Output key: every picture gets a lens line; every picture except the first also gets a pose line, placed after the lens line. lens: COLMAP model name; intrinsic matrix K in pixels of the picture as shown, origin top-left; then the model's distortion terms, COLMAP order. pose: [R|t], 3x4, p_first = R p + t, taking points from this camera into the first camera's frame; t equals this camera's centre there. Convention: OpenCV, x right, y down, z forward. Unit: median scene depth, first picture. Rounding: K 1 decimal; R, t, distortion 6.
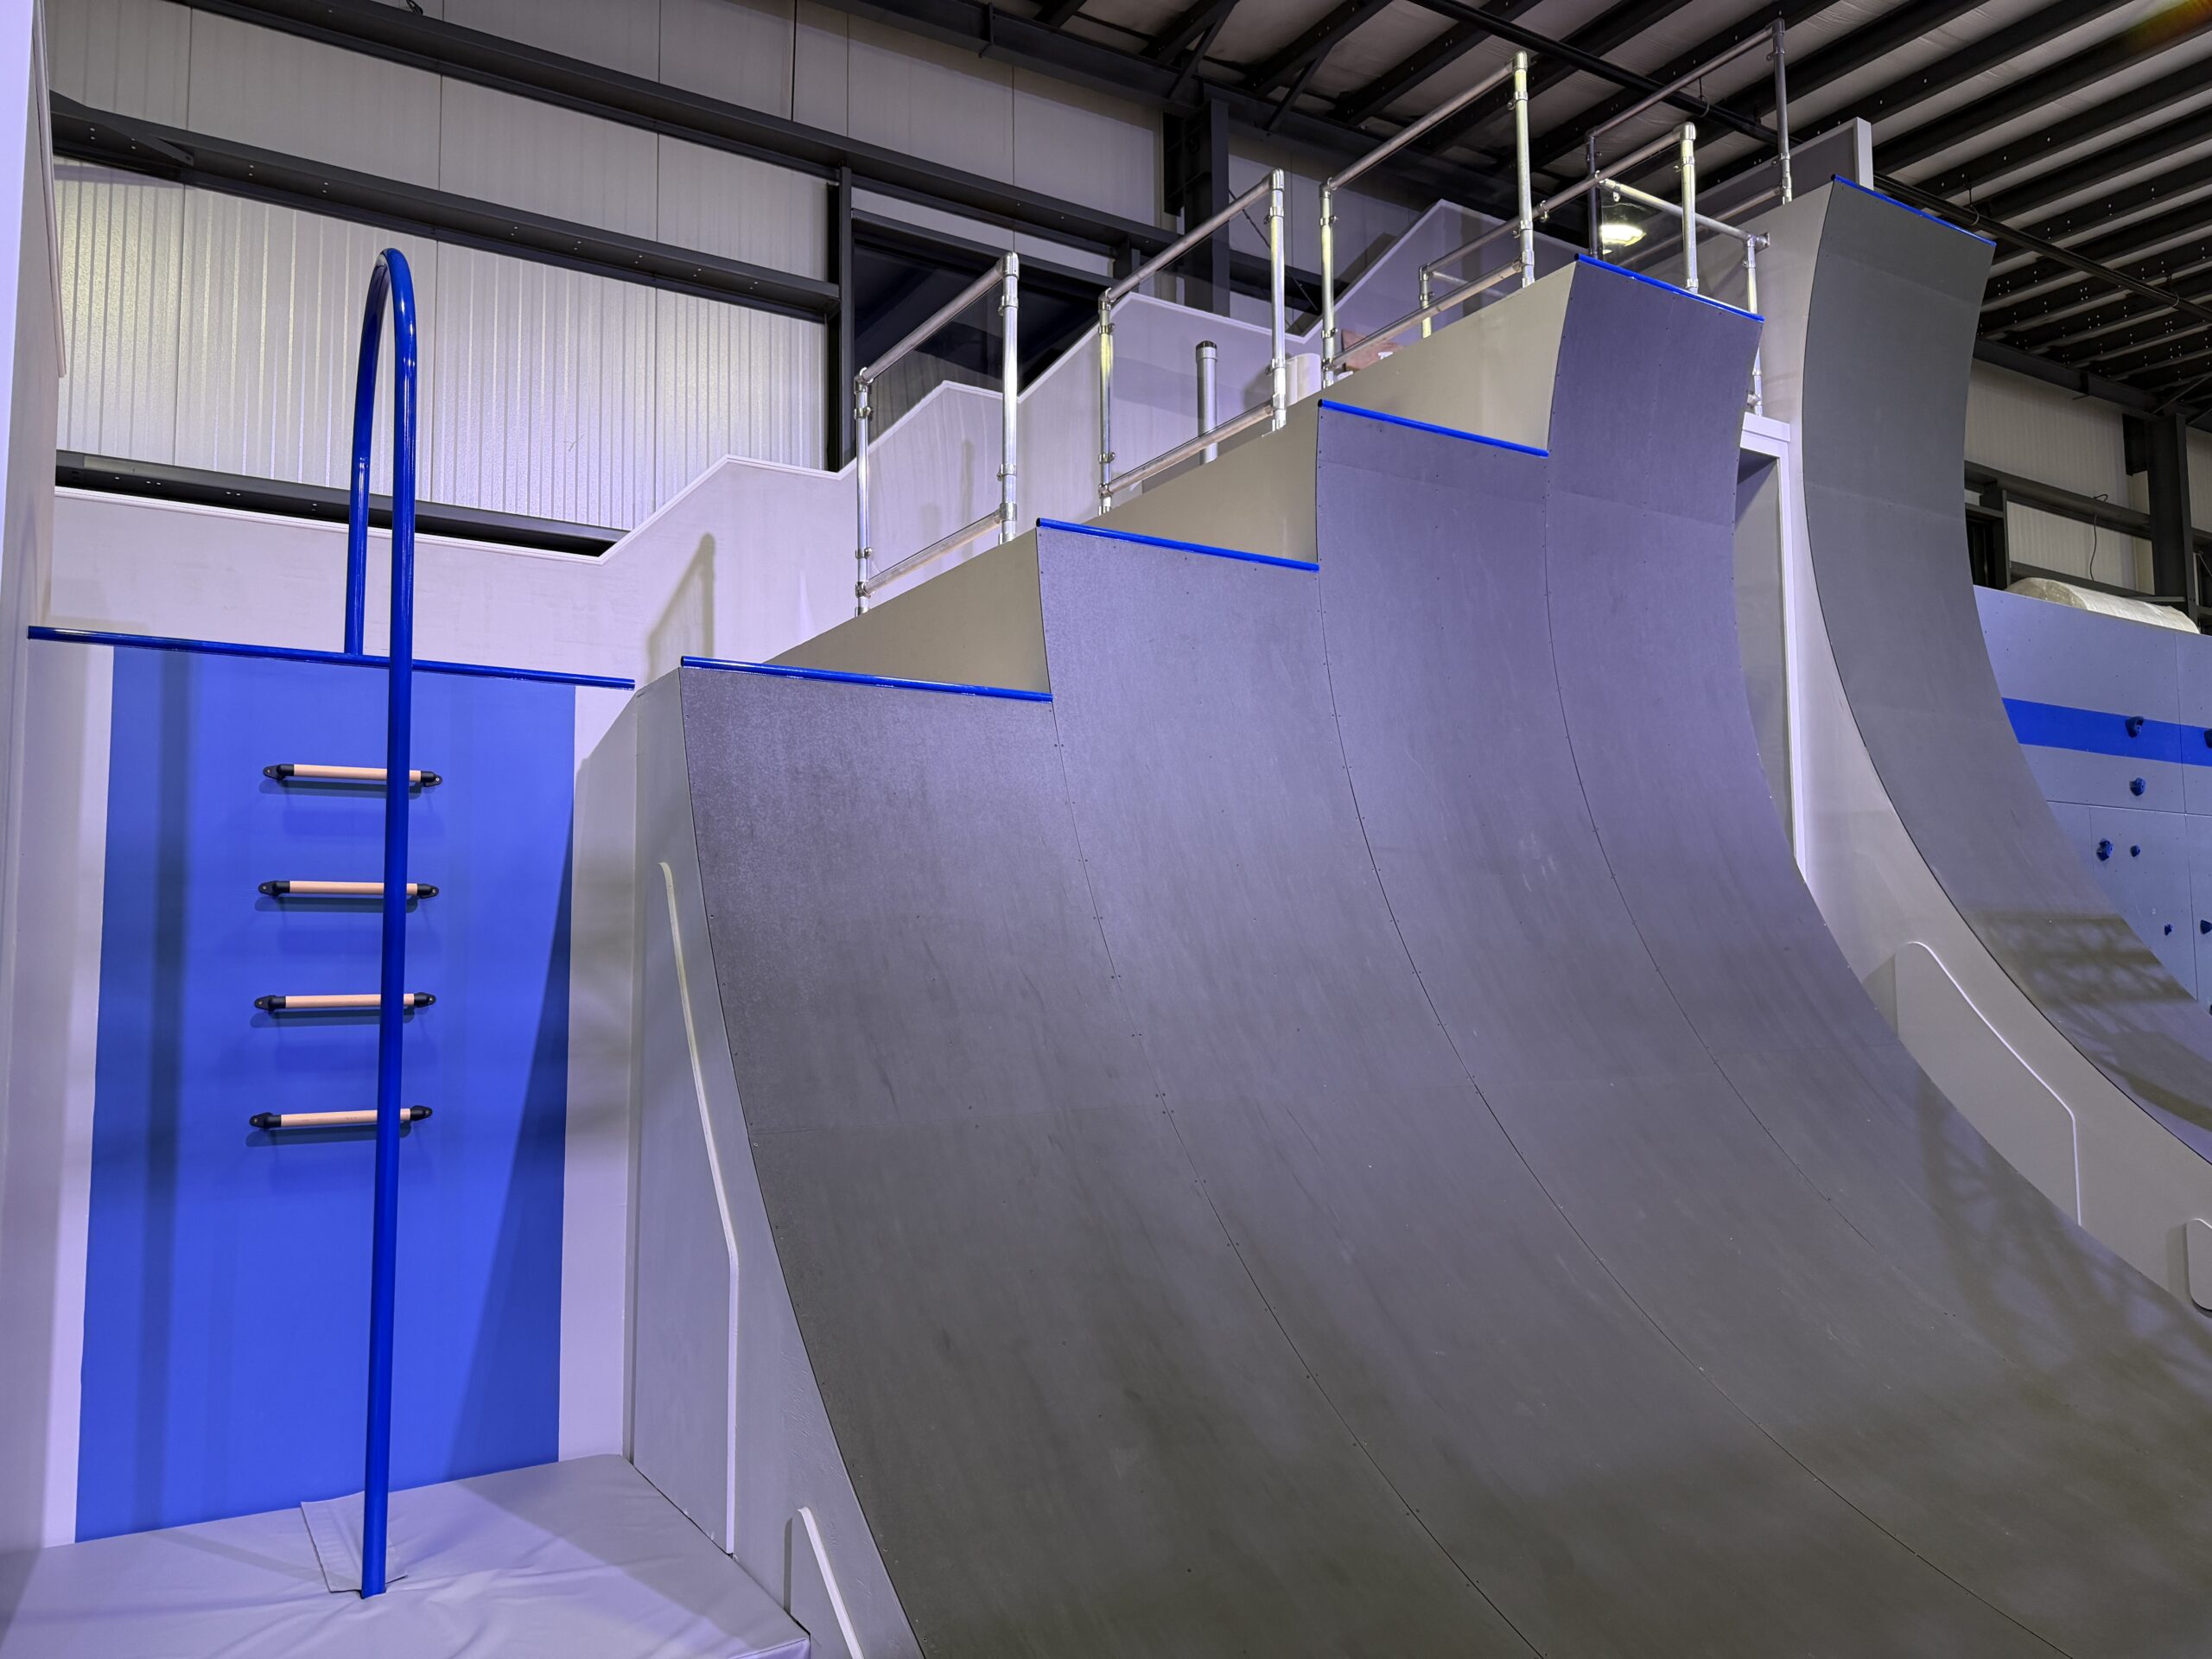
lens RADIAL K [[1562.4, 0, 1106.0], [0, 1562.4, 829.5], [0, 0, 1]] dist [0.018435, -0.000576]
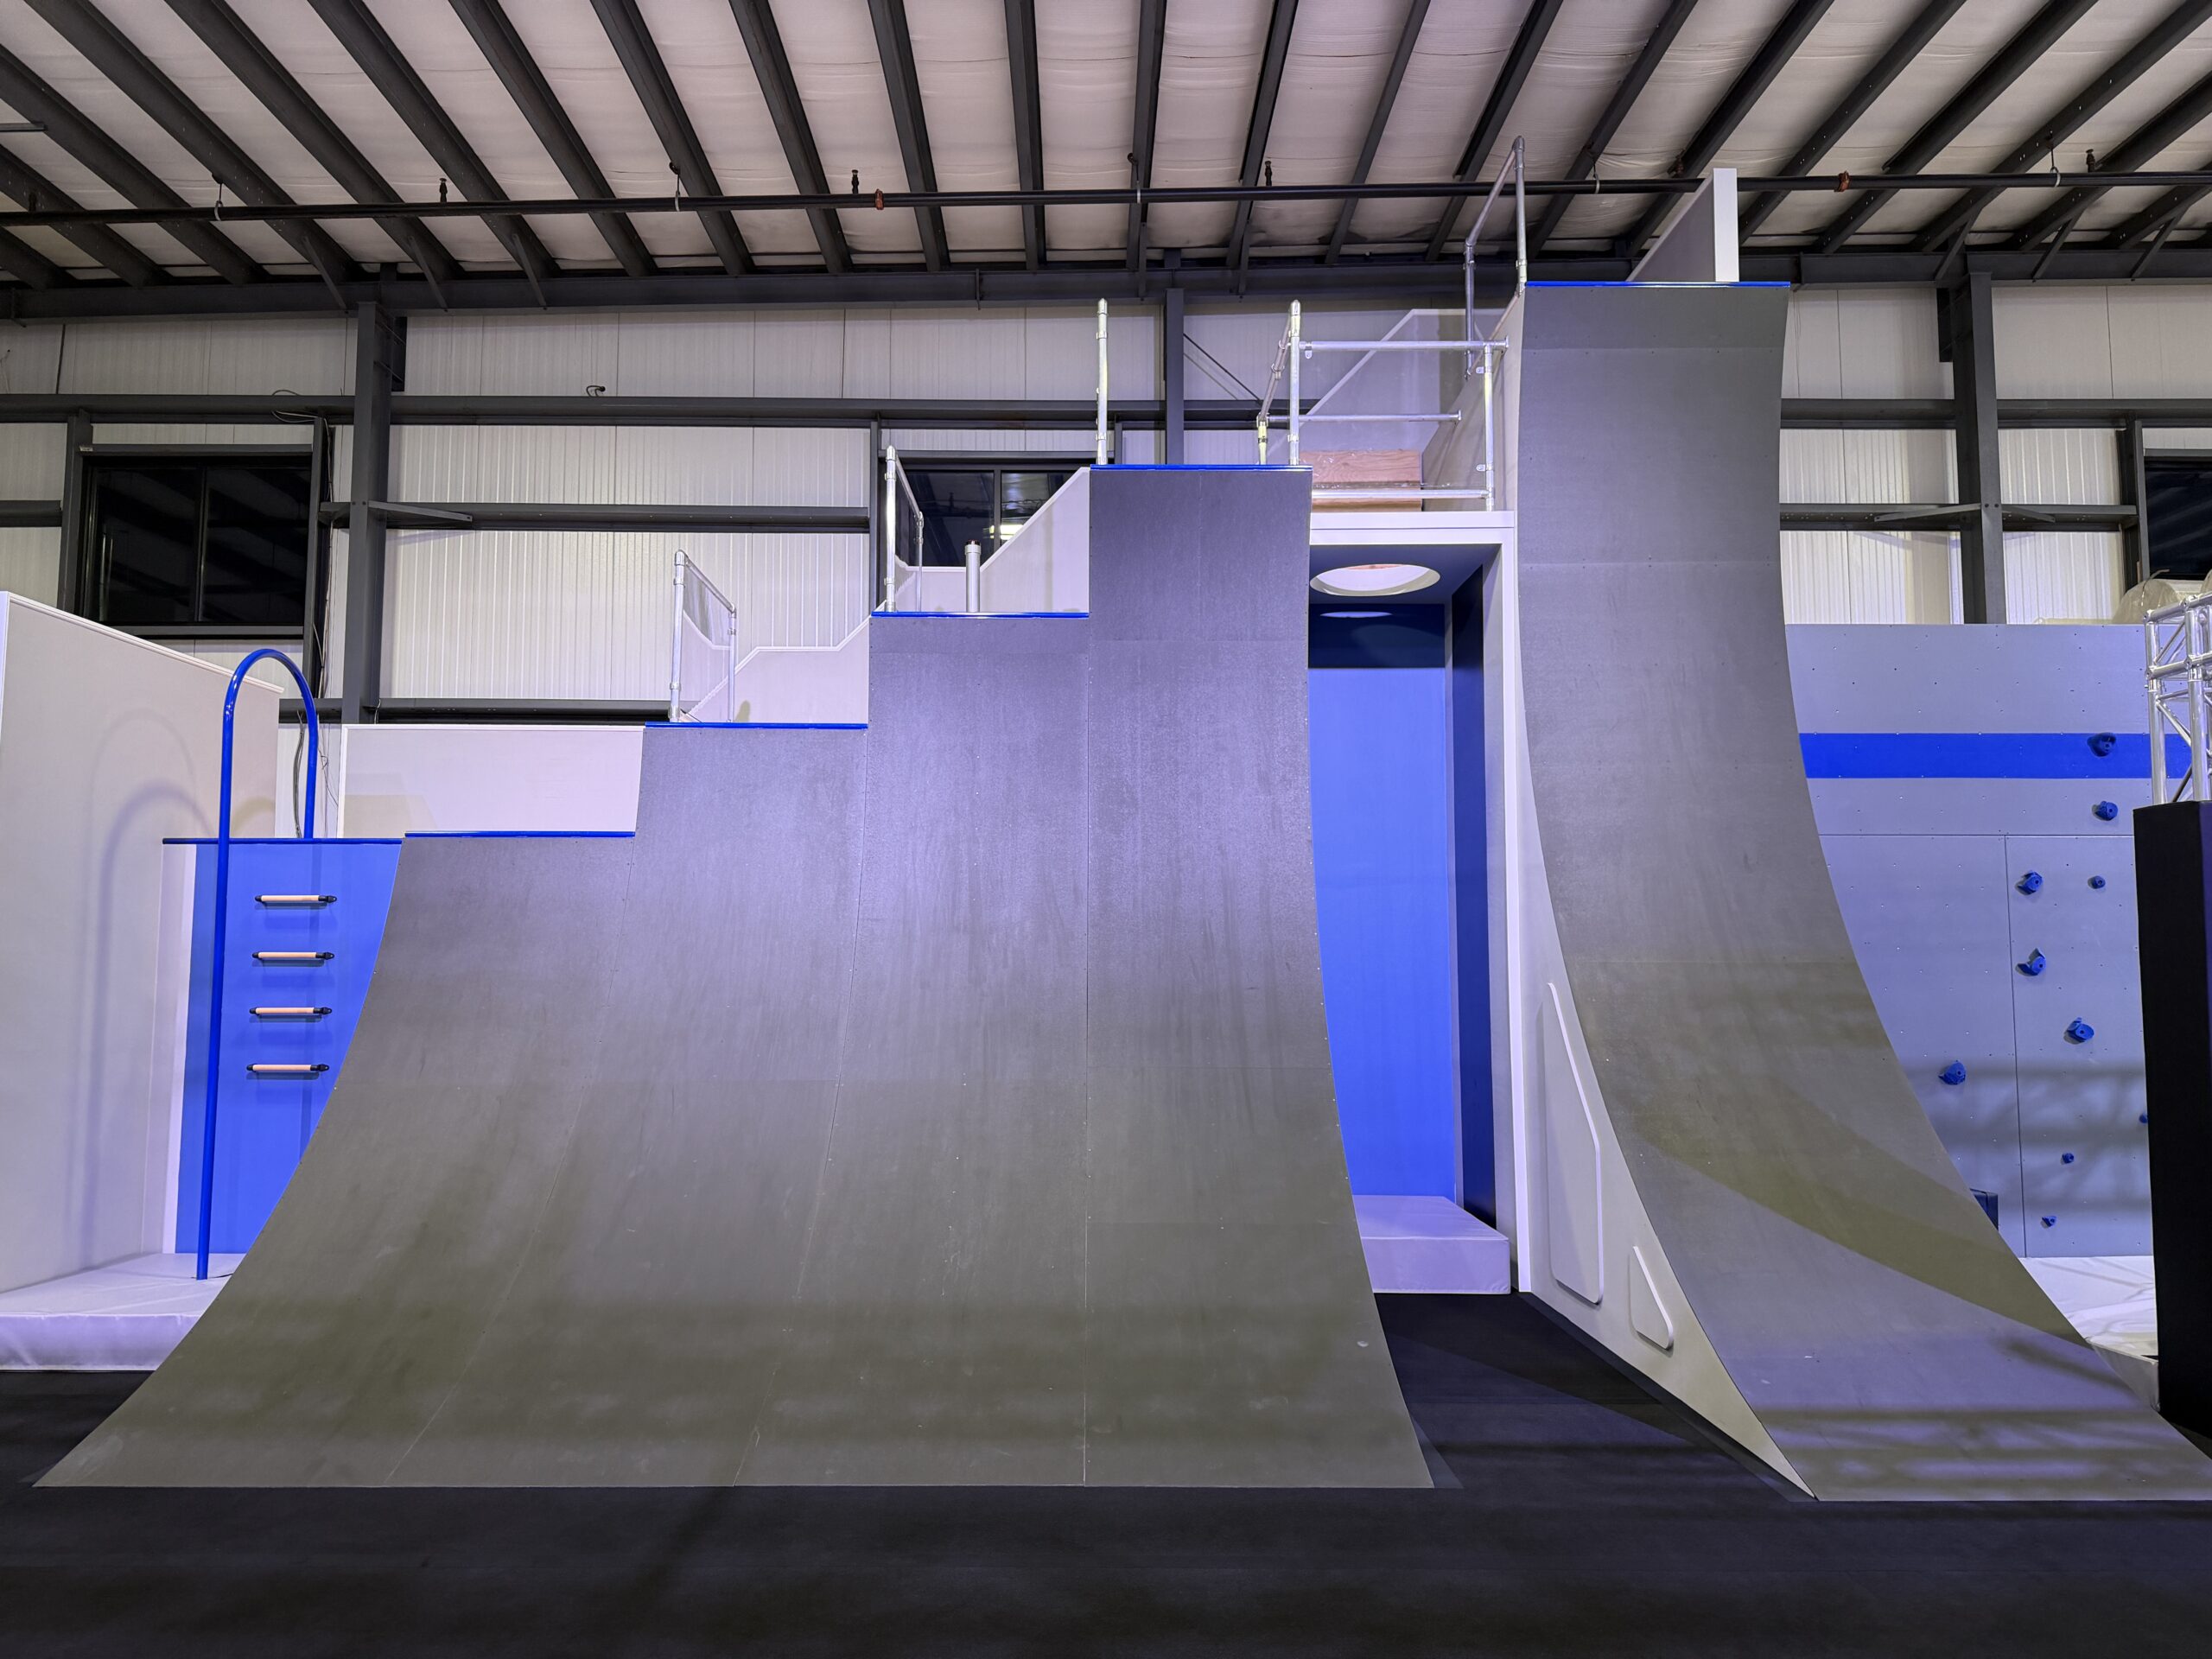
lens RADIAL K [[1584.5, 0, 1106.0], [0, 1584.5, 829.5], [0, 0, 1]] dist [0.059902, -0.000566]
pose [[0.850225, -0.037530, -0.525080, 1.045703], [0.036600, 0.999256, -0.012157, -0.041930], [0.525145, -0.008882, 0.850966, -0.153444]]
